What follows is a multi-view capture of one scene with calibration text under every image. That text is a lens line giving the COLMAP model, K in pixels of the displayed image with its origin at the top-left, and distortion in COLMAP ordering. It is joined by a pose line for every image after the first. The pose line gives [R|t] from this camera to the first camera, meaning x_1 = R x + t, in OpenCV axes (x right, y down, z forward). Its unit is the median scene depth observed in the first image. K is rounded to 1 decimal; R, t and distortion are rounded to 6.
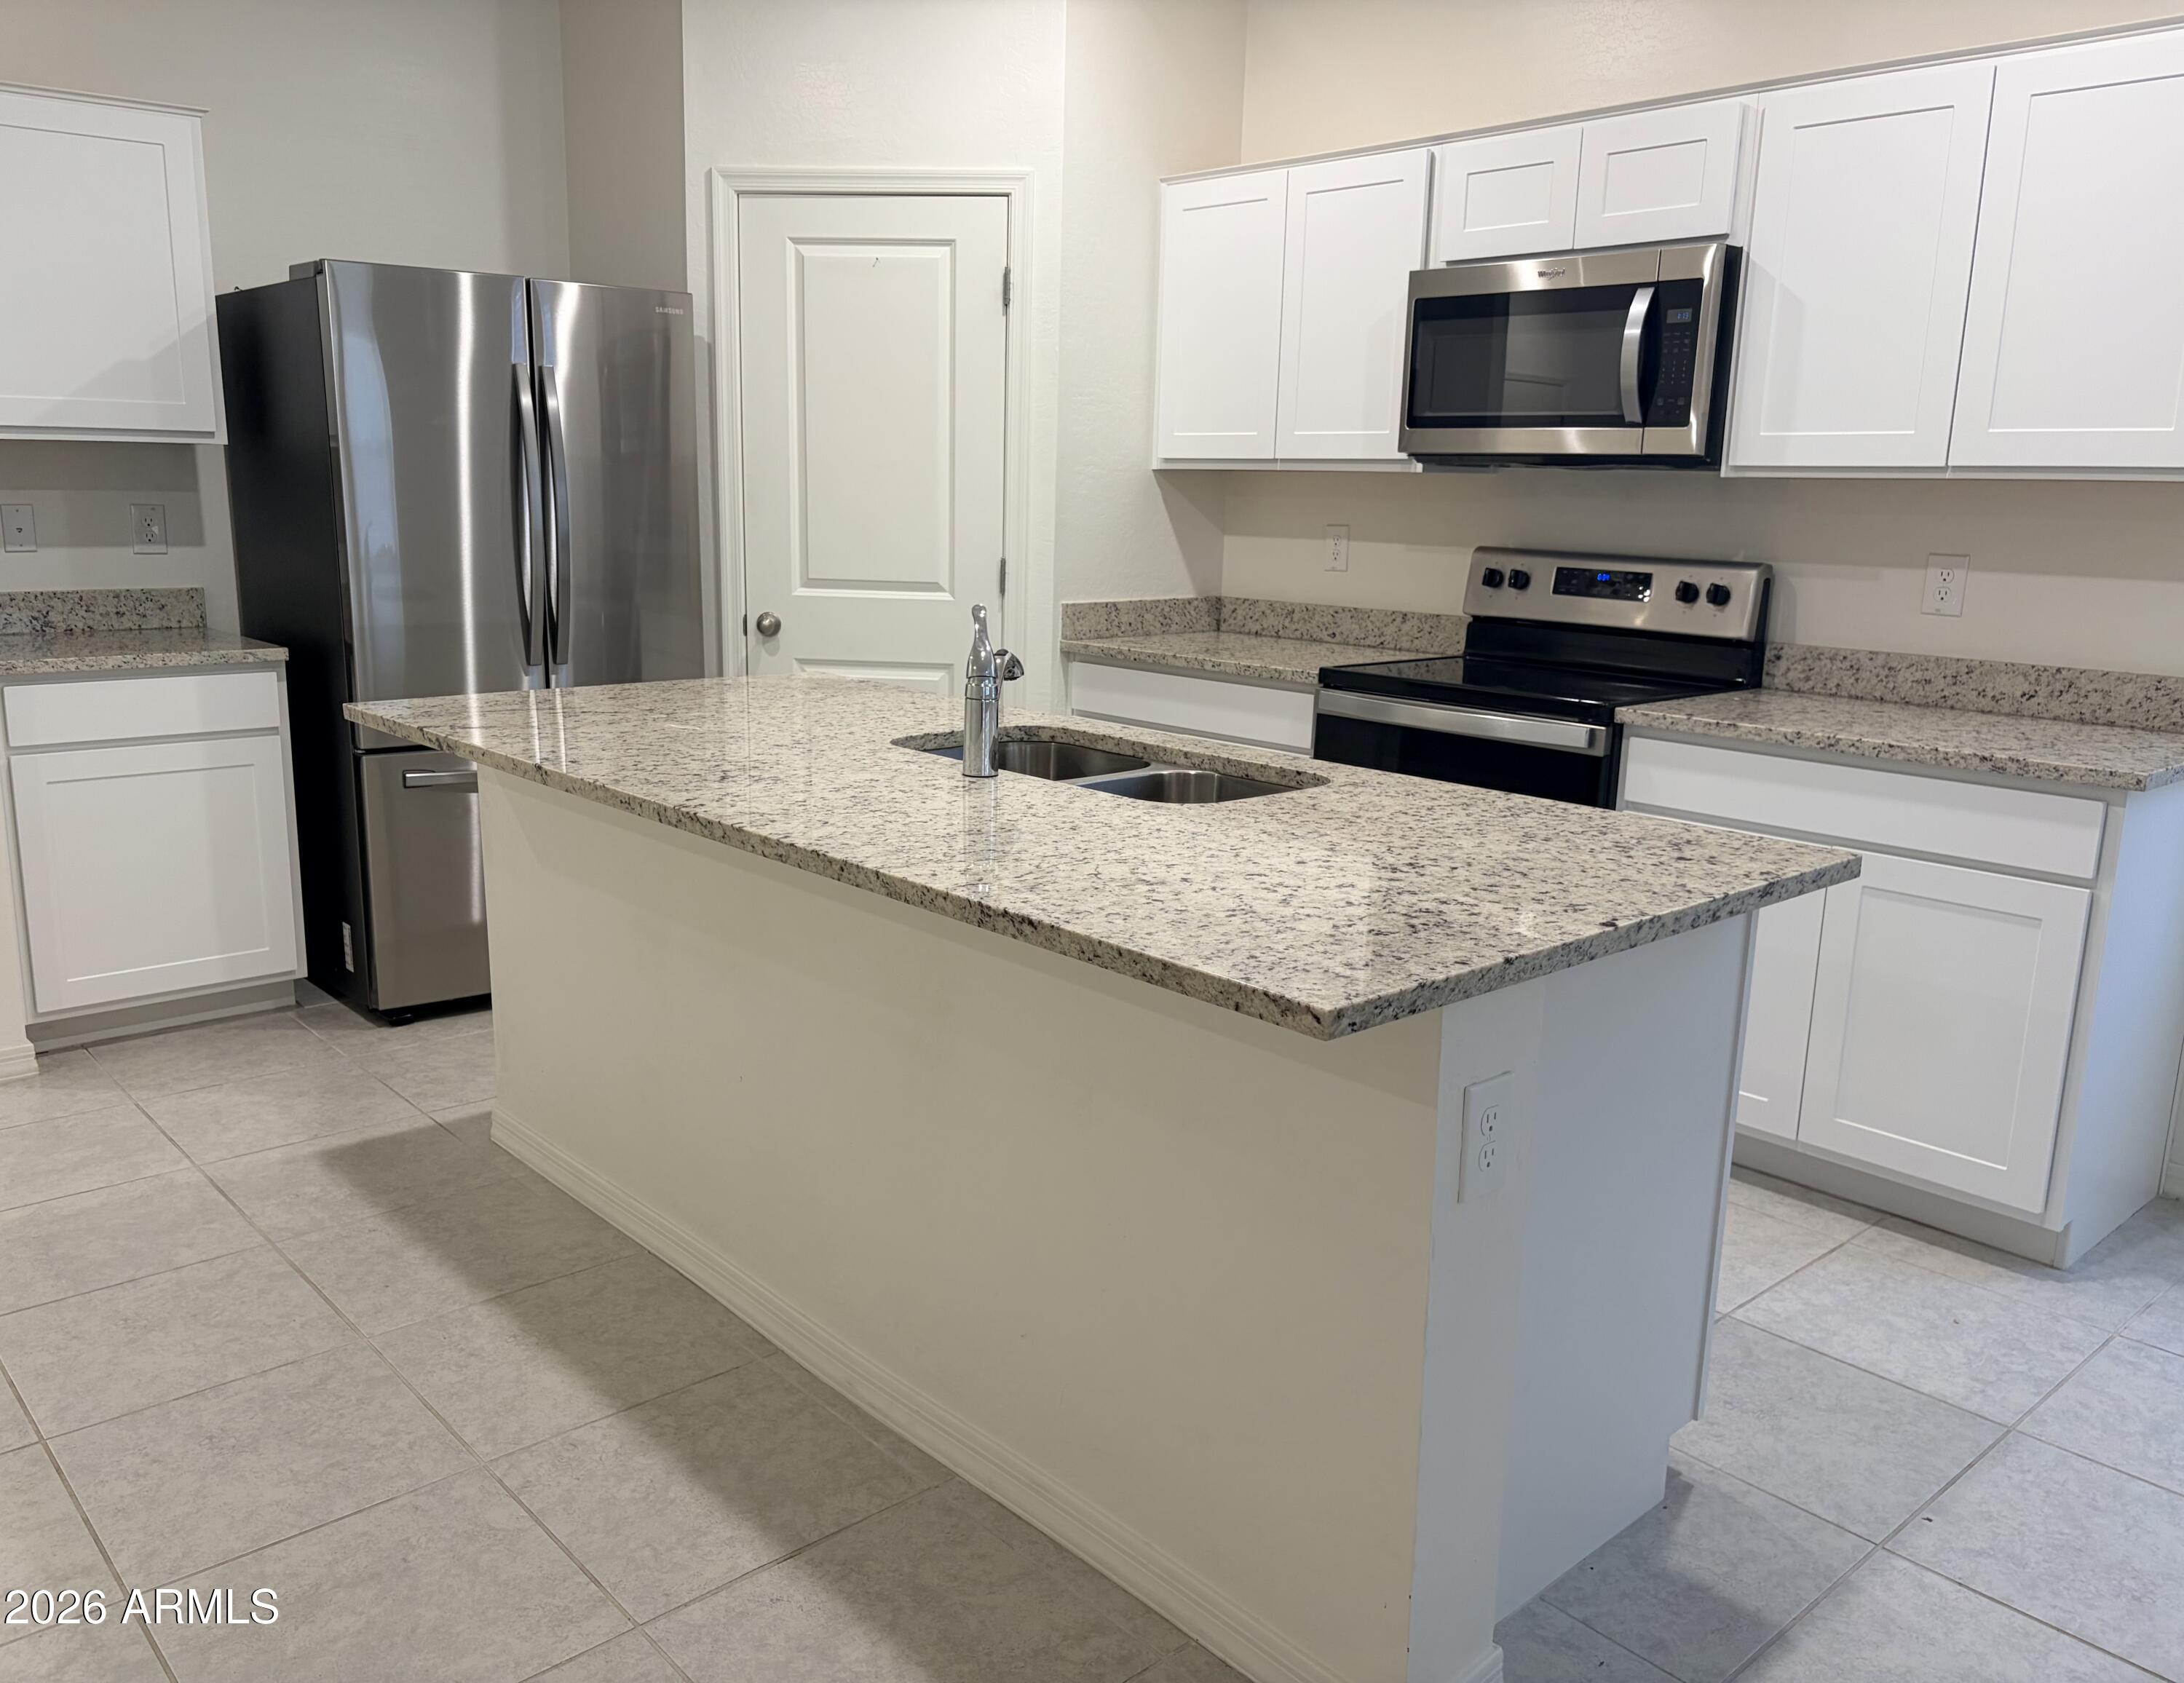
lens RADIAL K [[1732.7, 0, 1086.6], [0, 1732.7, 849.2], [0, 0, 1]] dist [0.005126, 0.003688]
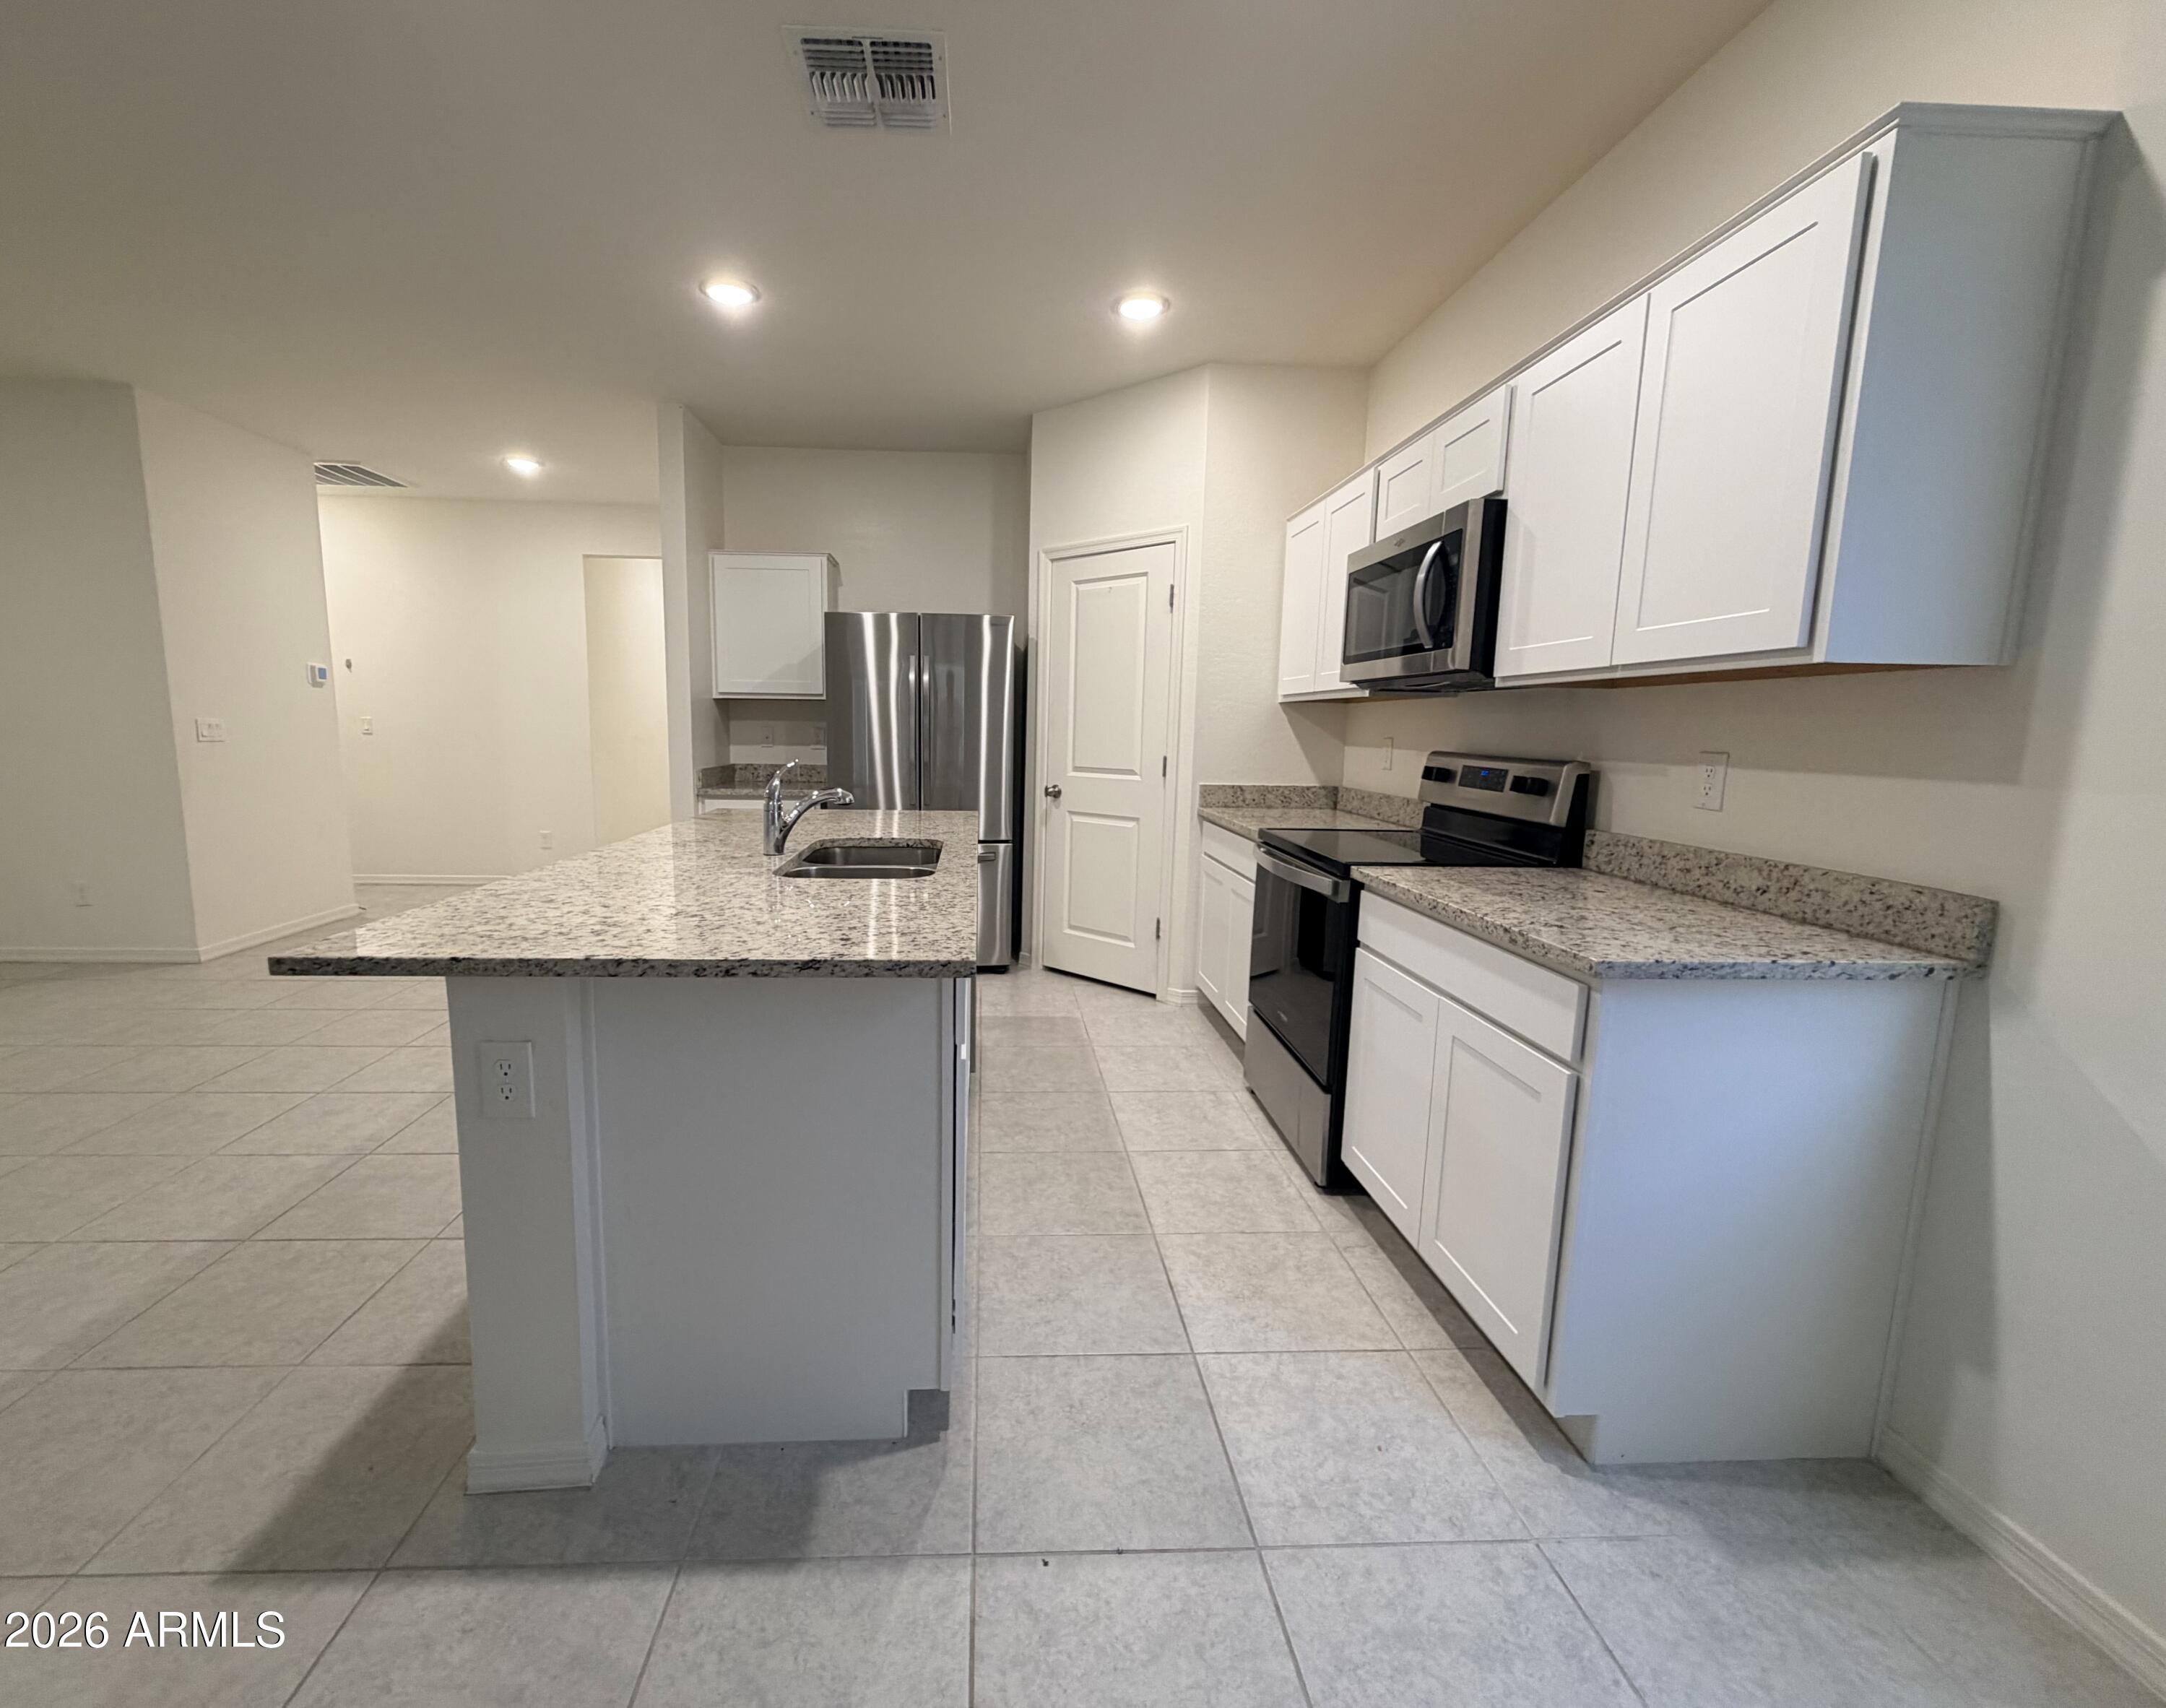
lens RADIAL K [[933.3, 0, 1026.2], [0, 933.3, 852.2], [0, 0, 1]] dist [0.000161, -0.000169]
pose [[0.769099, 0.079001, -0.634228, 0.519155], [-0.134449, 0.990125, -0.039707, -0.029714], [0.624828, 0.115810, 0.772126, 0.295390]]
